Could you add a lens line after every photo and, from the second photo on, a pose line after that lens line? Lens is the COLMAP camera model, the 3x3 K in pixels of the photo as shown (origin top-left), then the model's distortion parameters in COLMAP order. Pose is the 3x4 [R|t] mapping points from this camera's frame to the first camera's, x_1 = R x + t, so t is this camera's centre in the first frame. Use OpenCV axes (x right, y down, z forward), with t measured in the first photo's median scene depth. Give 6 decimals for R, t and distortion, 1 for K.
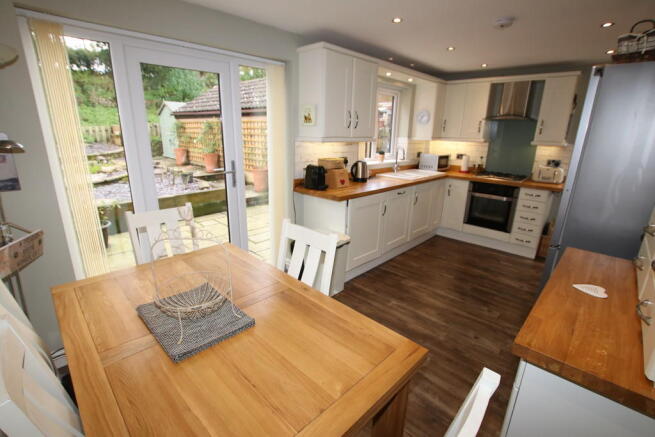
lens RADIAL K [[307.6, 0, 326.0], [0, 307.6, 221.8], [0, 0, 1]] dist [-0.023083, 0.001263]
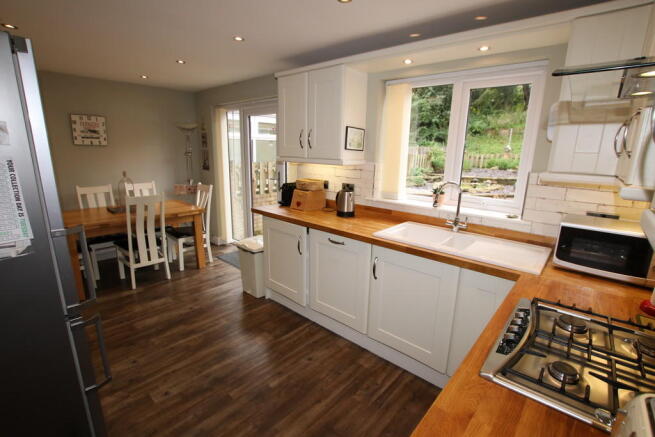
lens RADIAL K [[307.6, 0, 326.0], [0, 307.6, 221.8], [0, 0, 1]] dist [-0.023083, 0.001263]
pose [[0.028674, 0.214704, -0.976258, 0.756469], [-0.308486, 0.930888, 0.195665, -0.220261], [0.950797, 0.295551, 0.092926, 0.766200]]
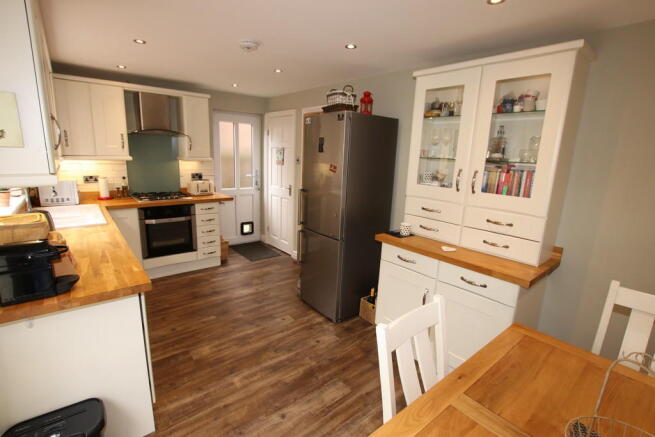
lens RADIAL K [[307.6, 0, 326.0], [0, 307.6, 221.8], [0, 0, 1]] dist [-0.023083, 0.001263]
pose [[0.111210, -0.234012, 0.965852, -0.264524], [0.249395, 0.947352, 0.200814, -0.136790], [-0.961995, 0.218547, 0.163716, 0.396767]]
